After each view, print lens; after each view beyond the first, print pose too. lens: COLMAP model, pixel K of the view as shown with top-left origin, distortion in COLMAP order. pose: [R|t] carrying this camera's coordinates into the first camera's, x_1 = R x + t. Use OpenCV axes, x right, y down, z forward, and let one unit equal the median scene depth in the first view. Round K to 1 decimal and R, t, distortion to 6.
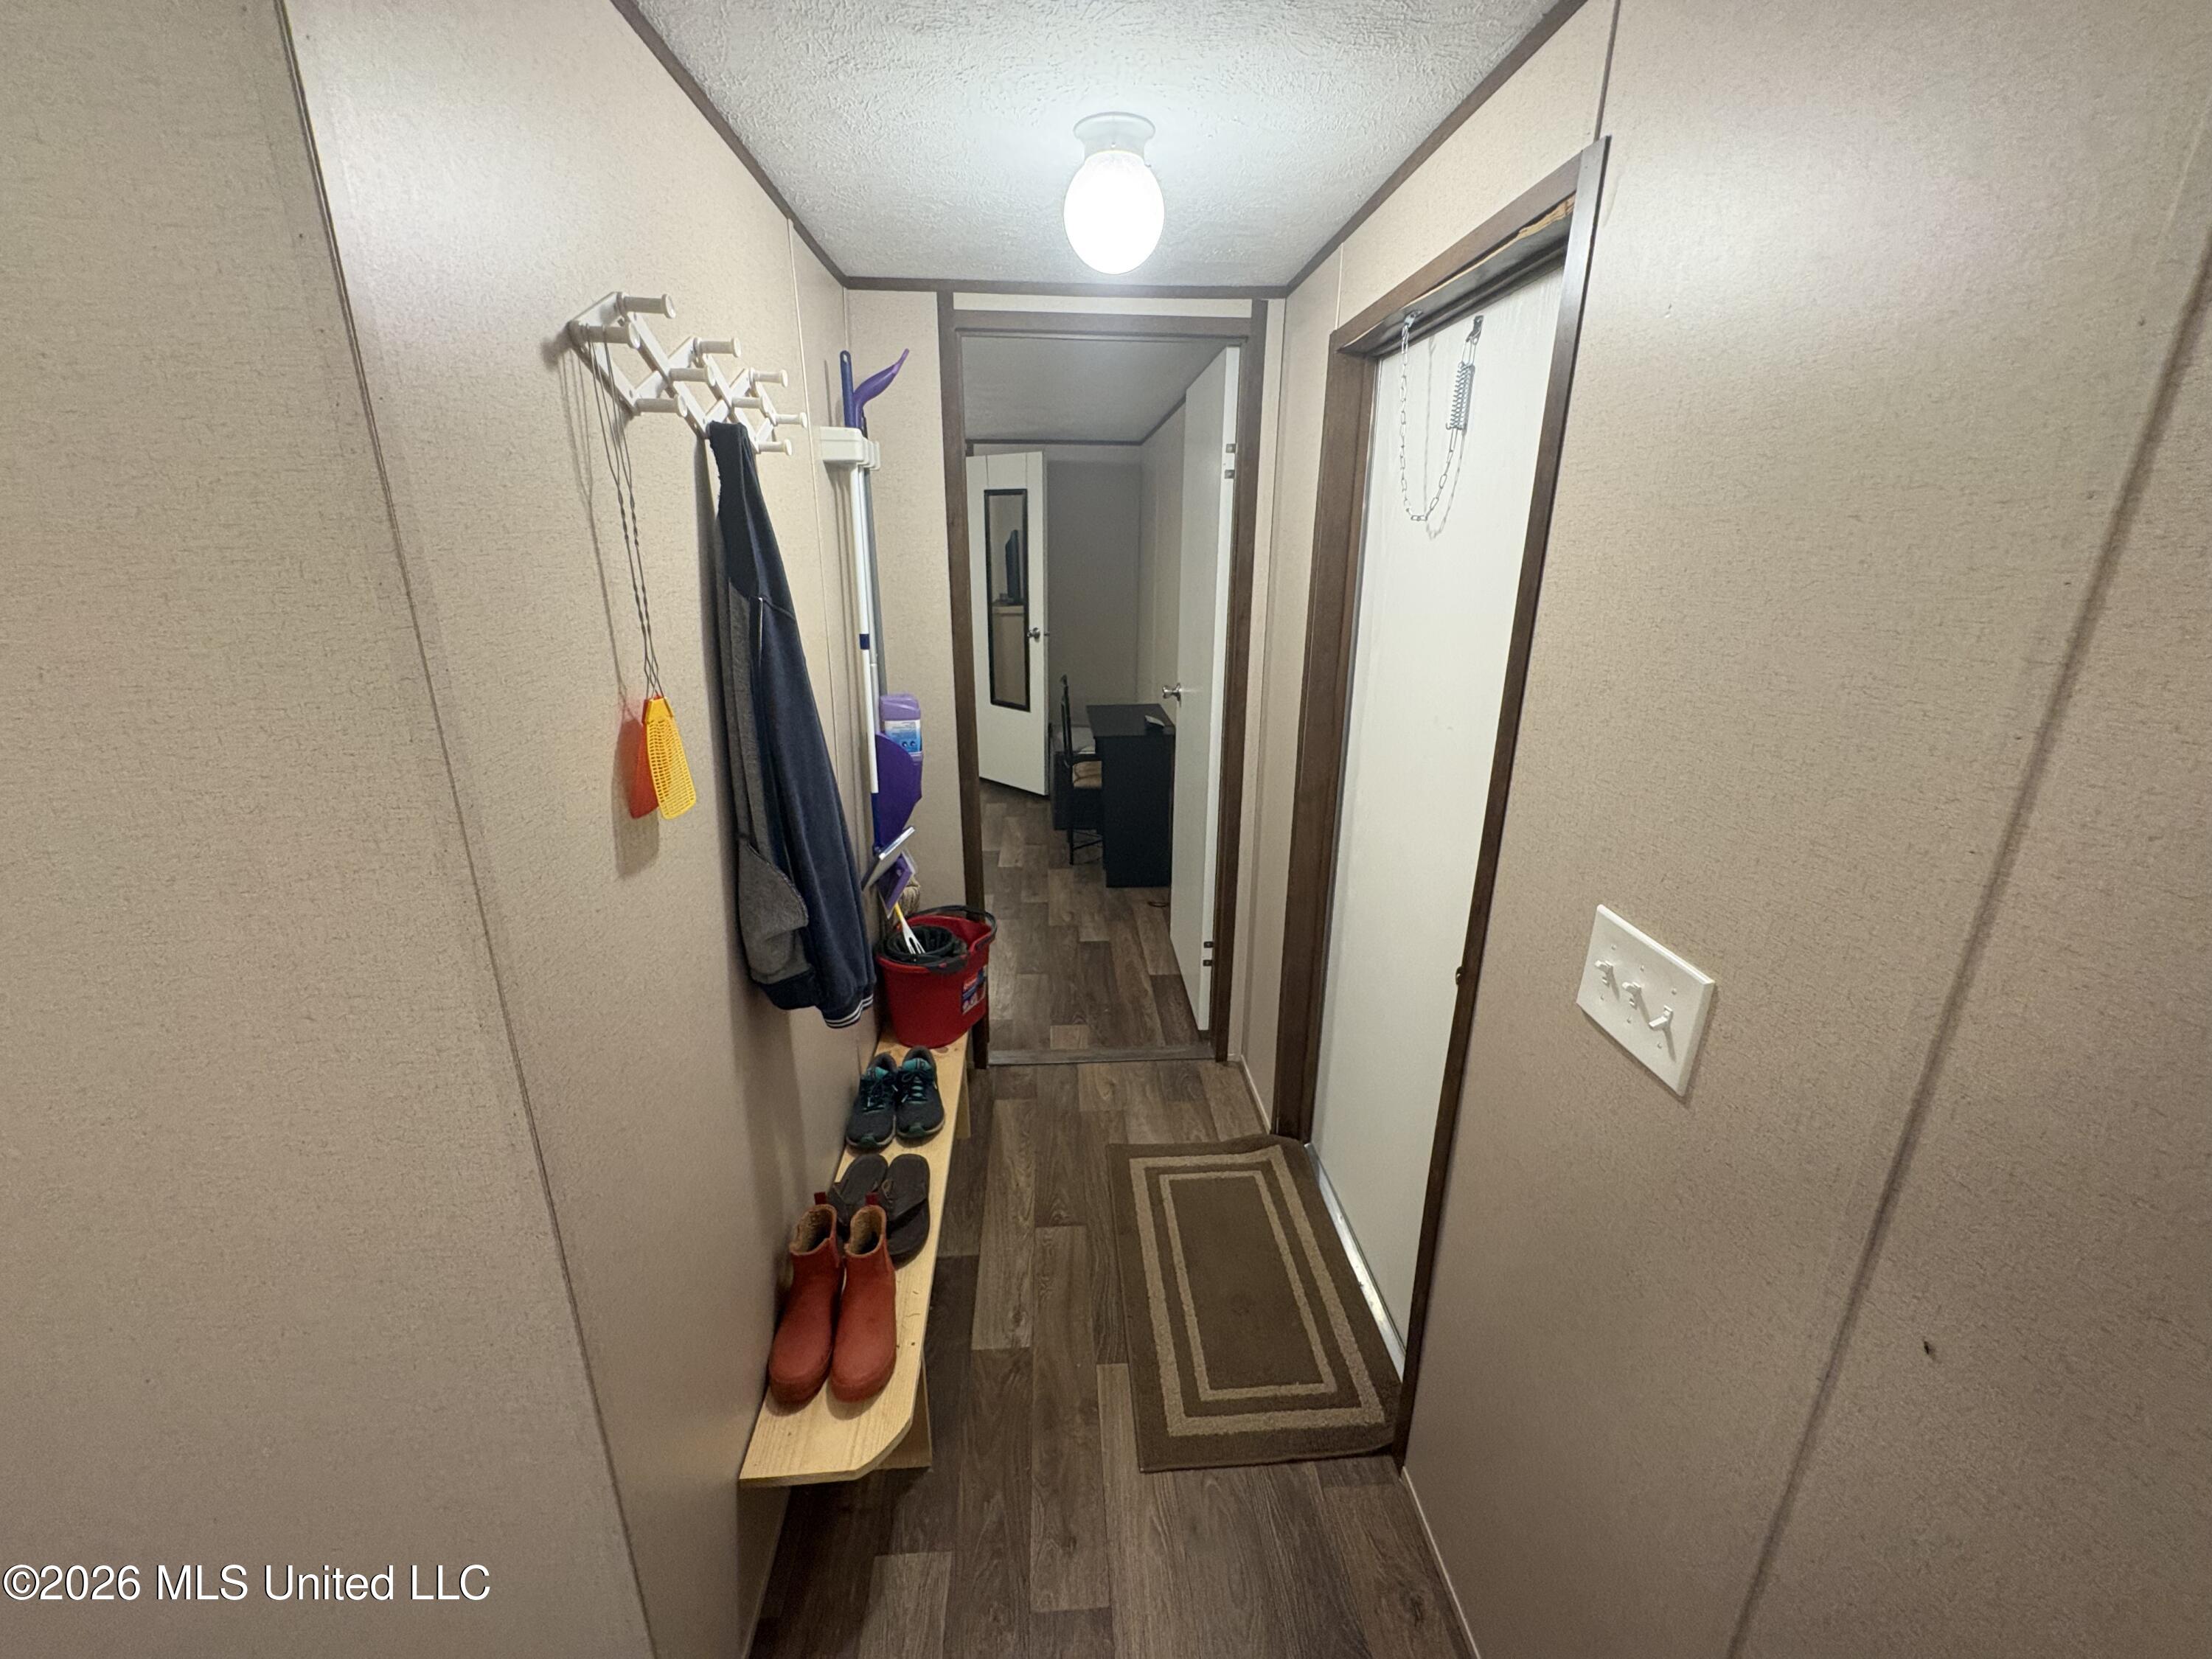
lens RADIAL K [[881.8, 0, 1106.0], [0, 881.8, 834.6], [0, 0, 1]] dist [0.000890, -0.000400]
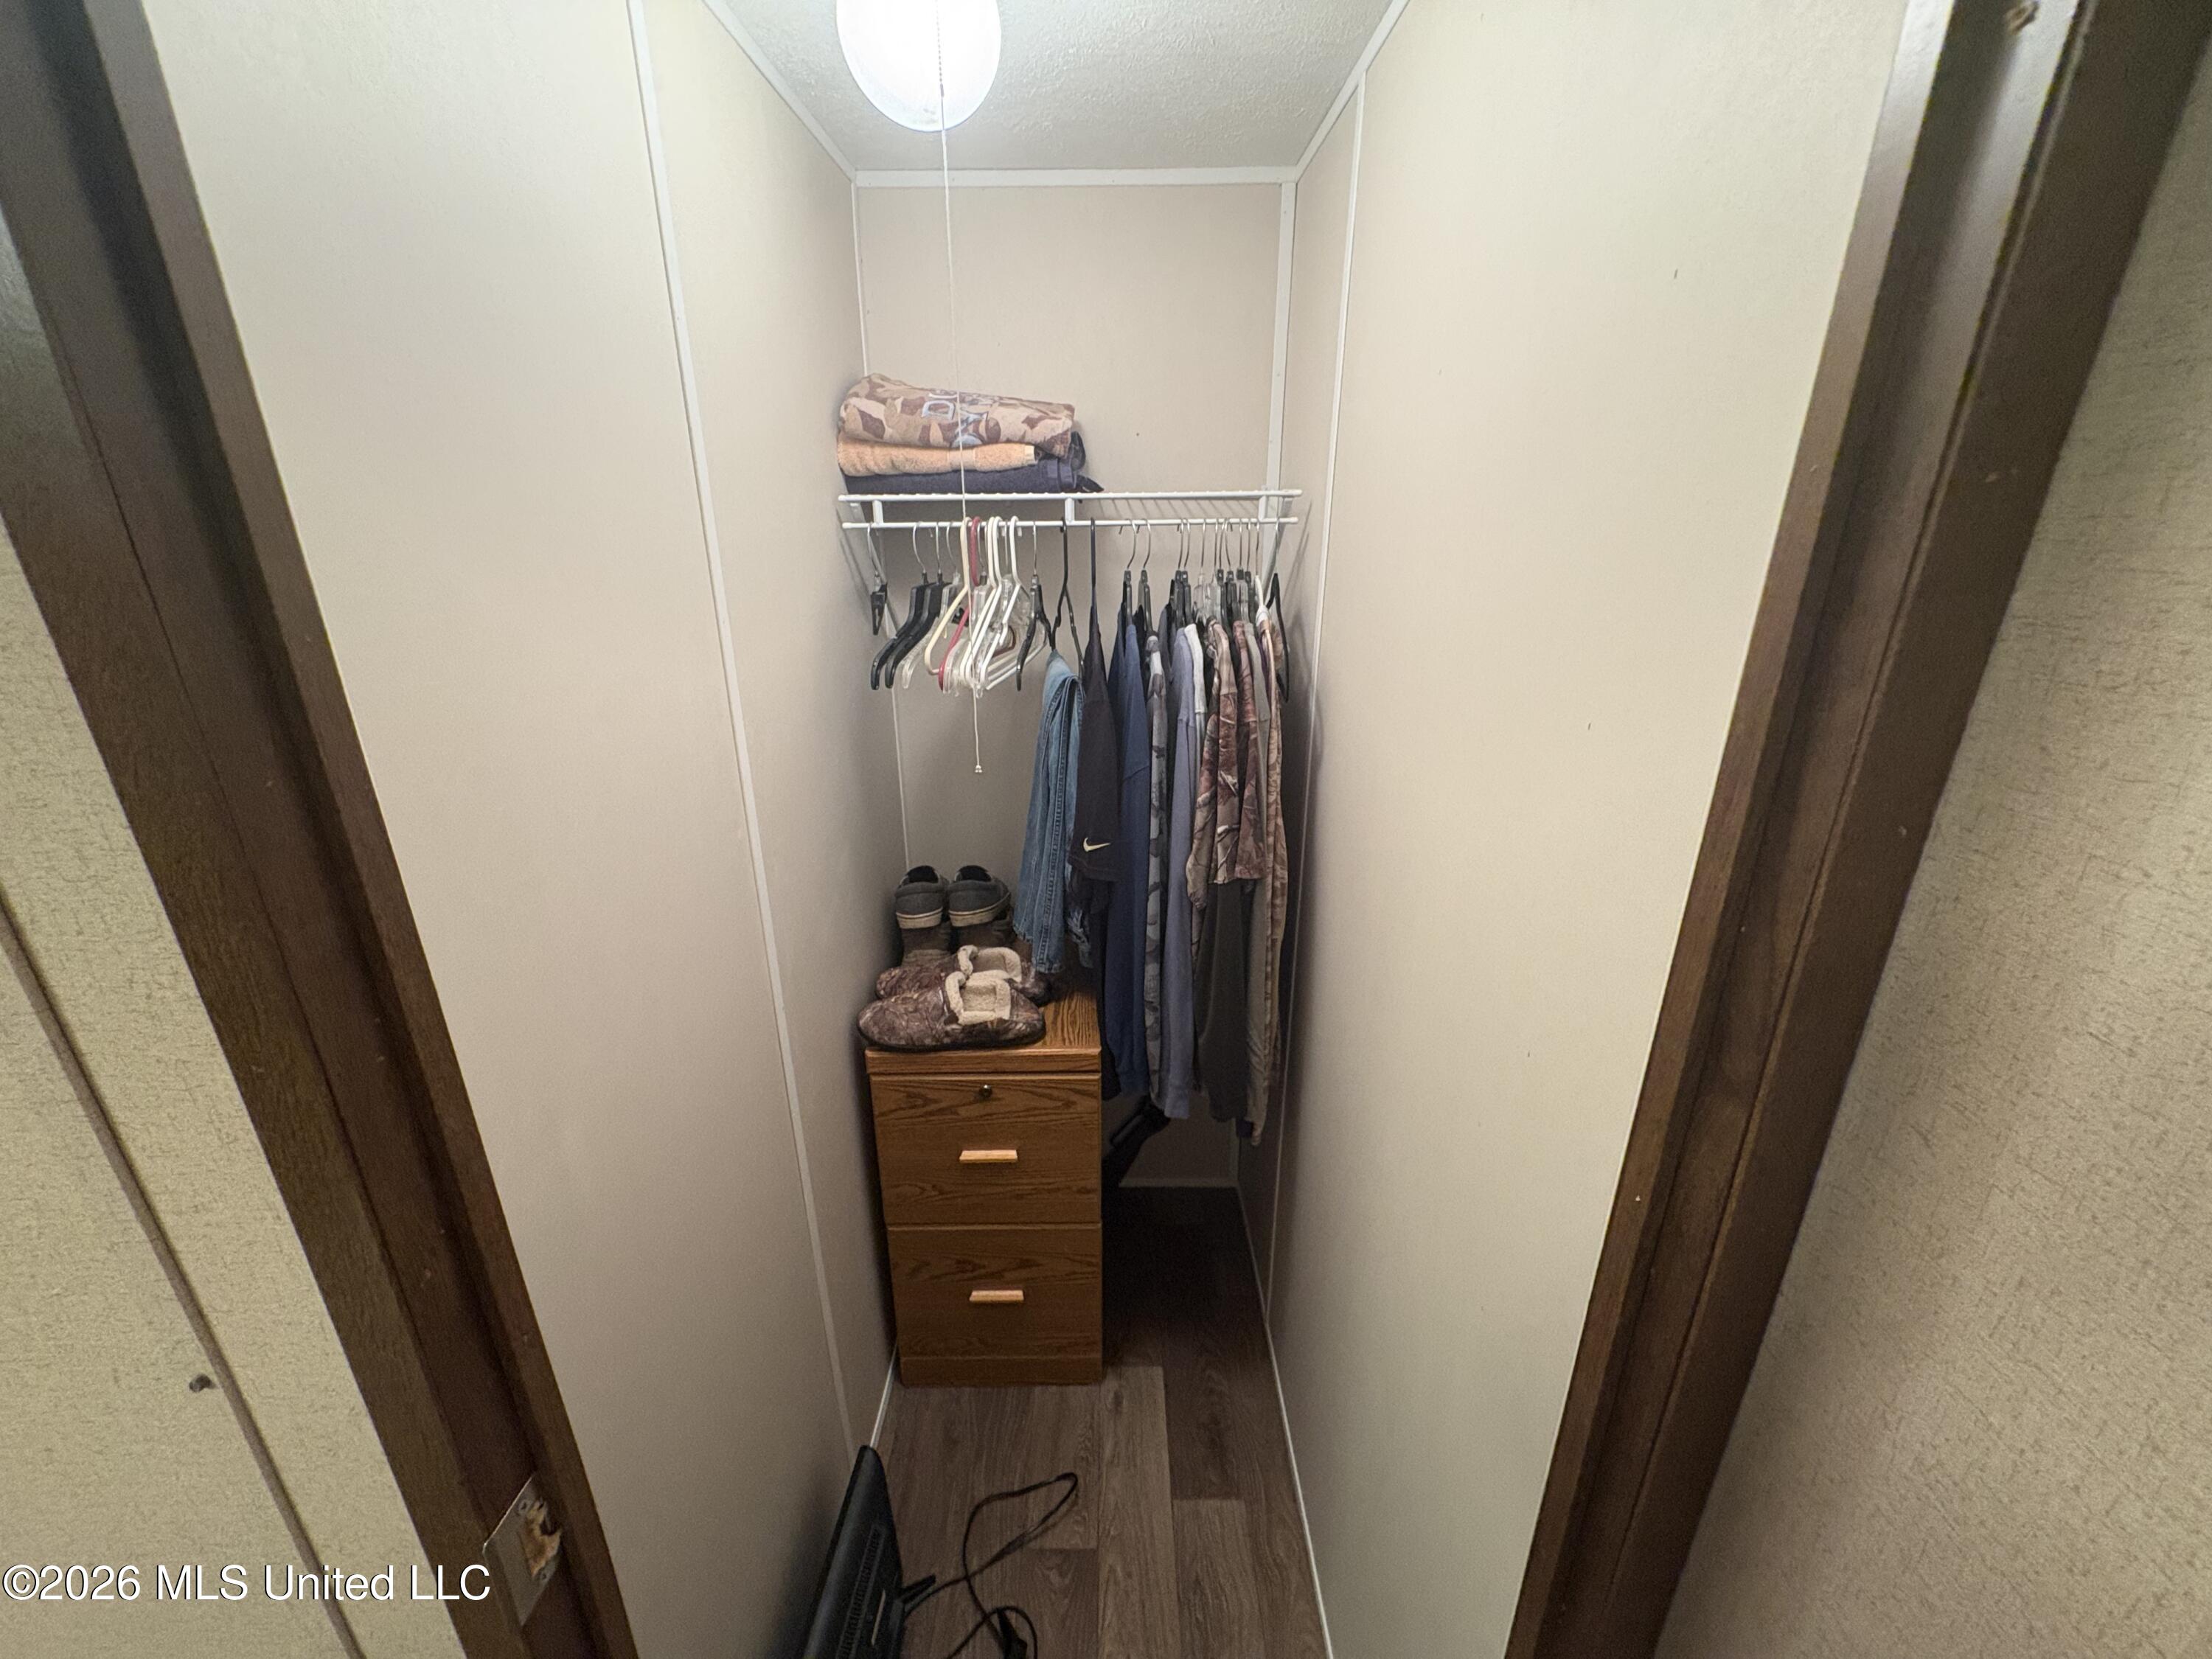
lens RADIAL K [[881.8, 0, 1106.0], [0, 881.8, 834.6], [0, 0, 1]] dist [0.000890, -0.000400]
pose [[-0.997671, -0.026026, 0.063047, -0.133179], [0.018802, 0.783590, 0.620994, -0.474950], [-0.065565, 0.620733, -0.781276, 1.373833]]
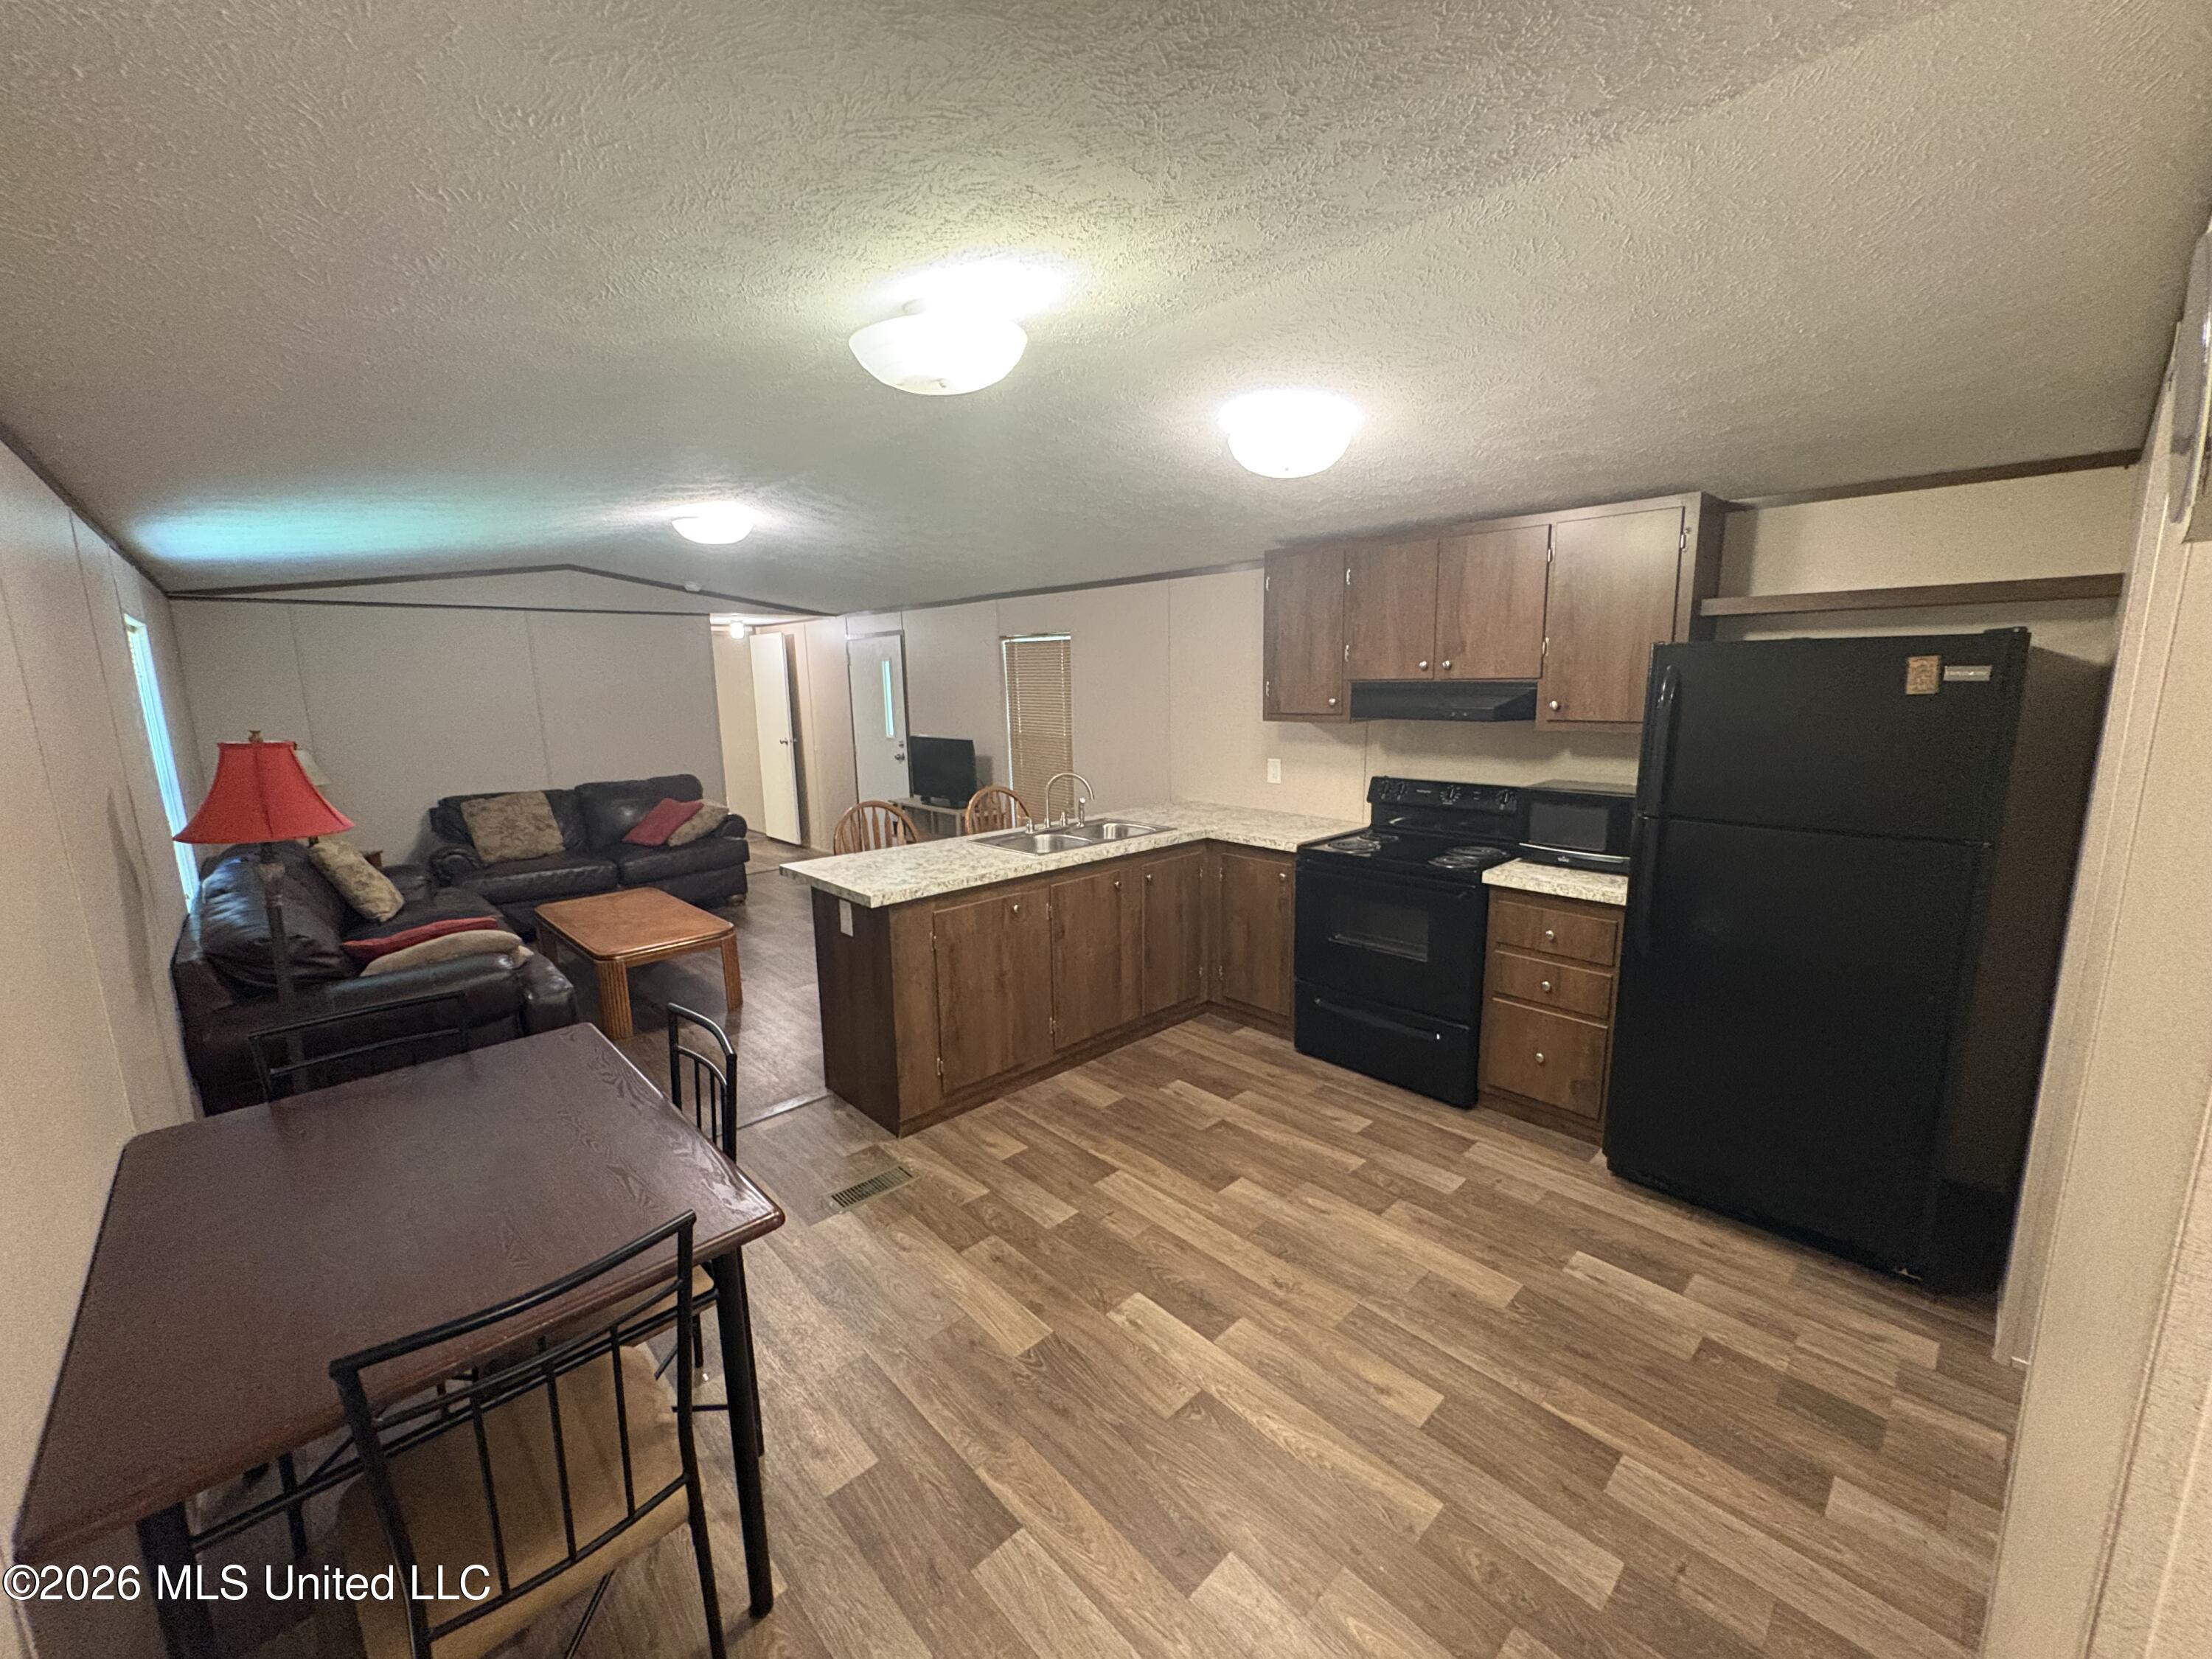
lens RADIAL K [[881.8, 0, 1106.0], [0, 881.8, 834.6], [0, 0, 1]] dist [0.000890, -0.000400]
pose [[-0.772431, 0.118059, -0.624030, 0.604860], [-0.191546, 0.893511, 0.406139, -0.527288], [0.605525, 0.433245, -0.667561, 1.516647]]
